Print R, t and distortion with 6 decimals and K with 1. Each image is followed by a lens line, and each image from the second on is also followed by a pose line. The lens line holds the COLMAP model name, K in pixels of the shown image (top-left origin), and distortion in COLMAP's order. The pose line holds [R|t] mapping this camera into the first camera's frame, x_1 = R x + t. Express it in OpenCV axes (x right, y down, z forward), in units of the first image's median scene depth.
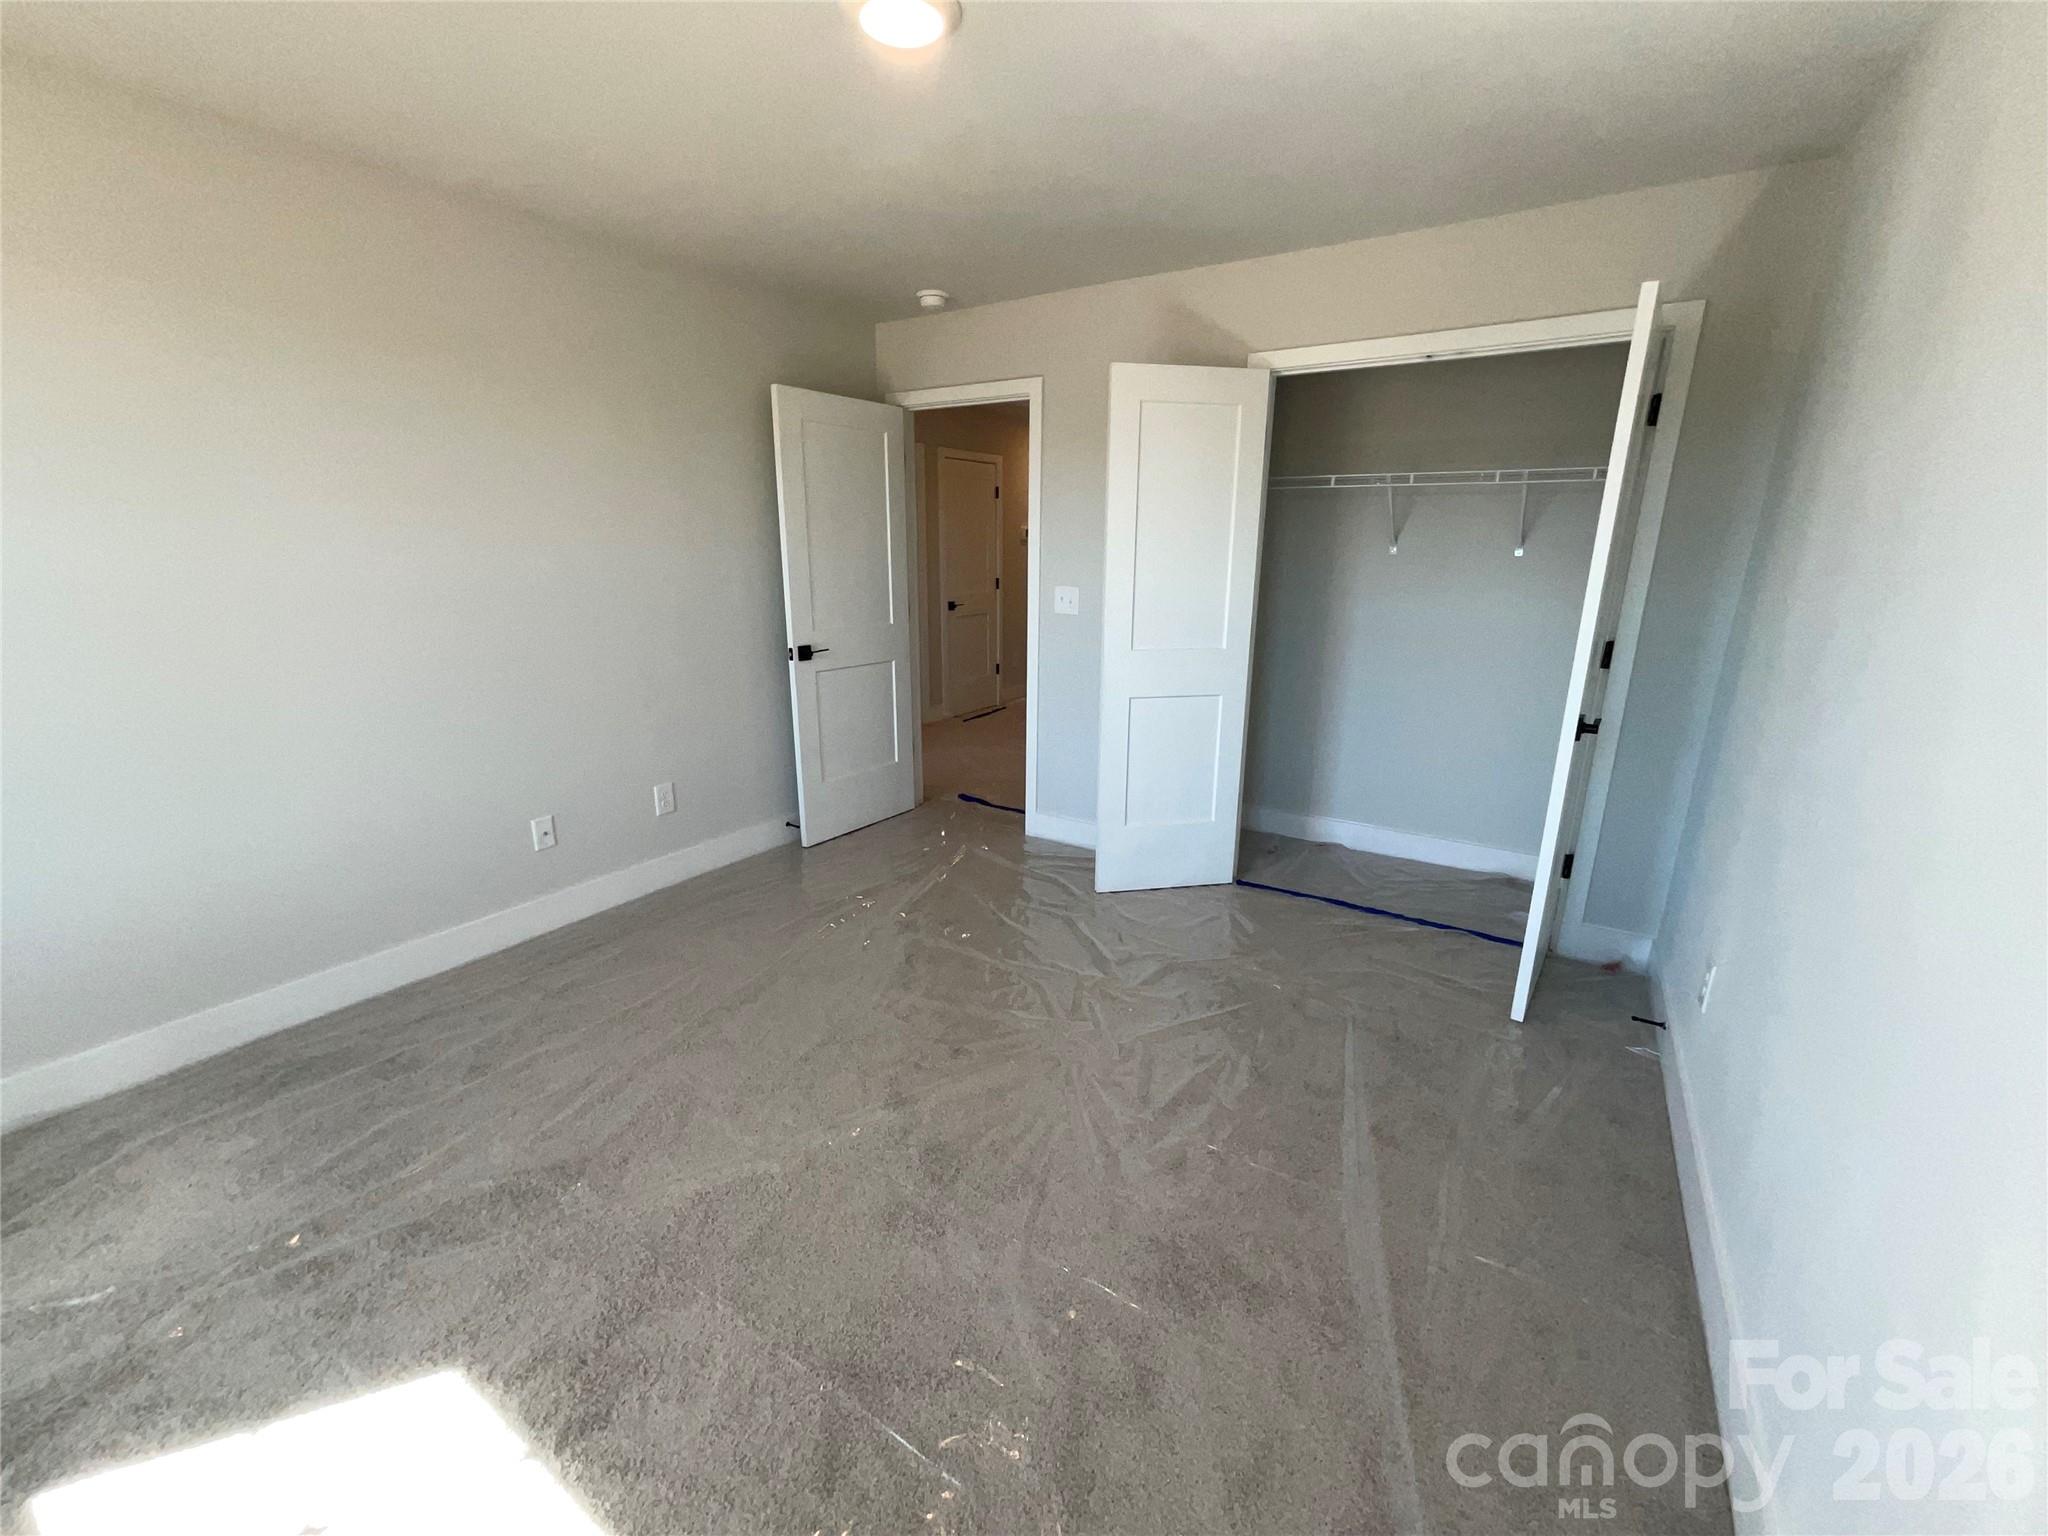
lens RADIAL K [[834.5, 0, 1026.4], [0, 834.5, 759.8], [0, 0, 1]] dist [0.000863, 0.000678]
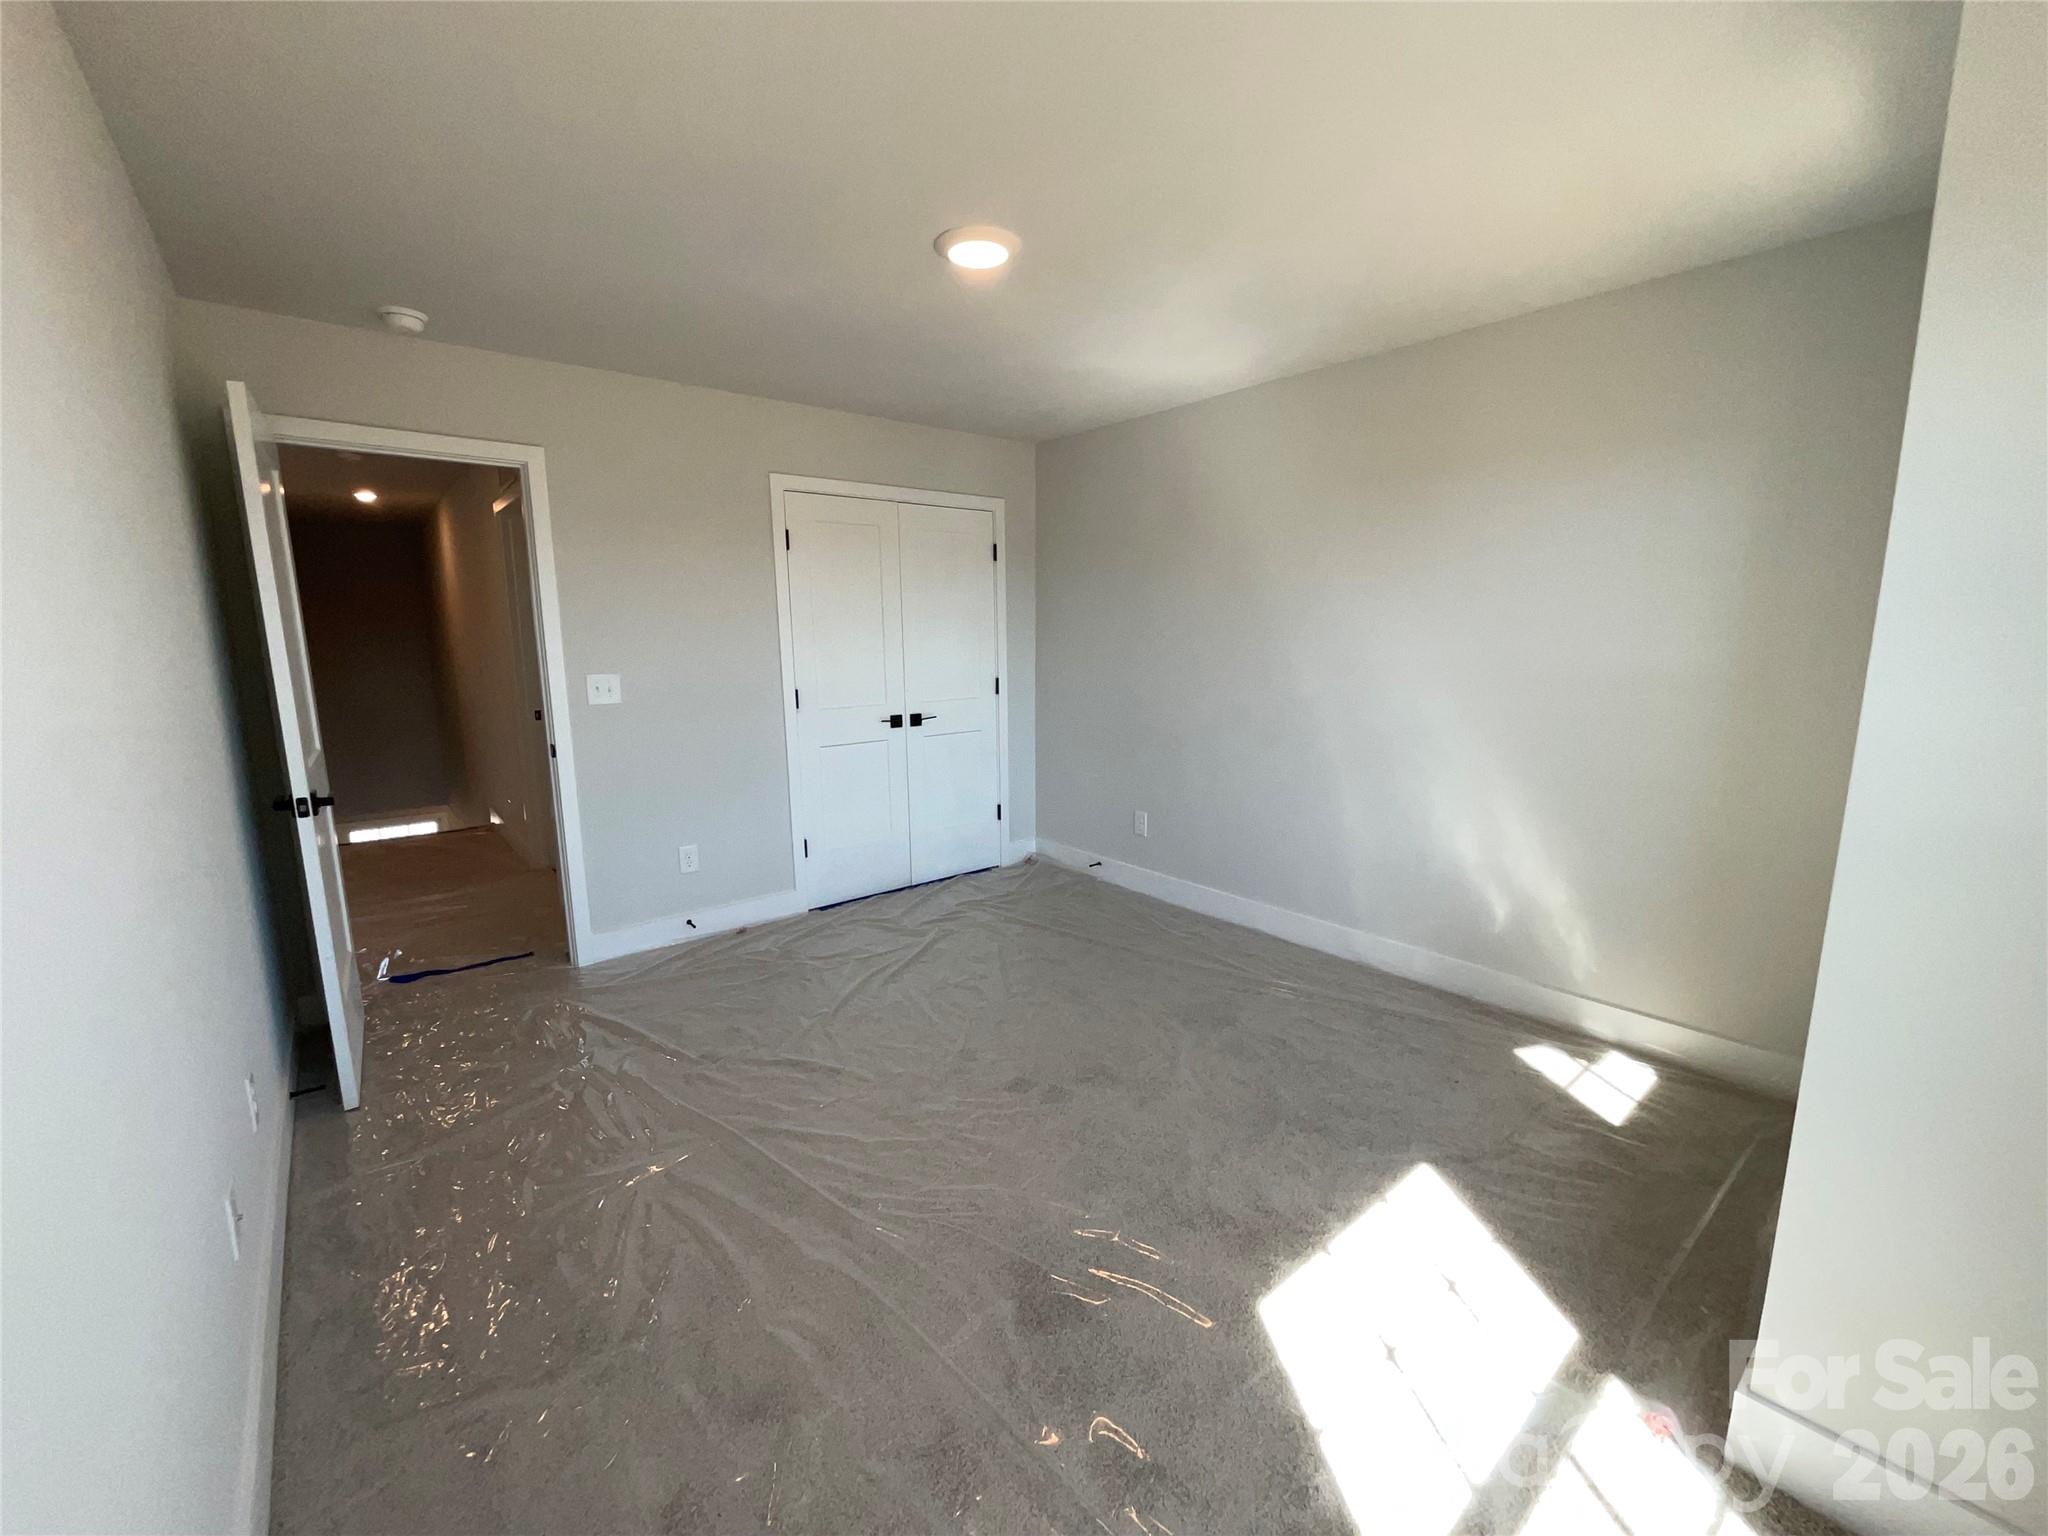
lens RADIAL K [[834.5, 0, 1023.1], [0, 834.5, 761.8], [0, 0, 1]] dist [0.000863, 0.000678]
pose [[0.295454, -0.167032, 0.940642, -0.737534], [0.259740, 0.961554, 0.089161, -0.082125], [-0.919370, 0.217979, 0.327480, 0.316607]]
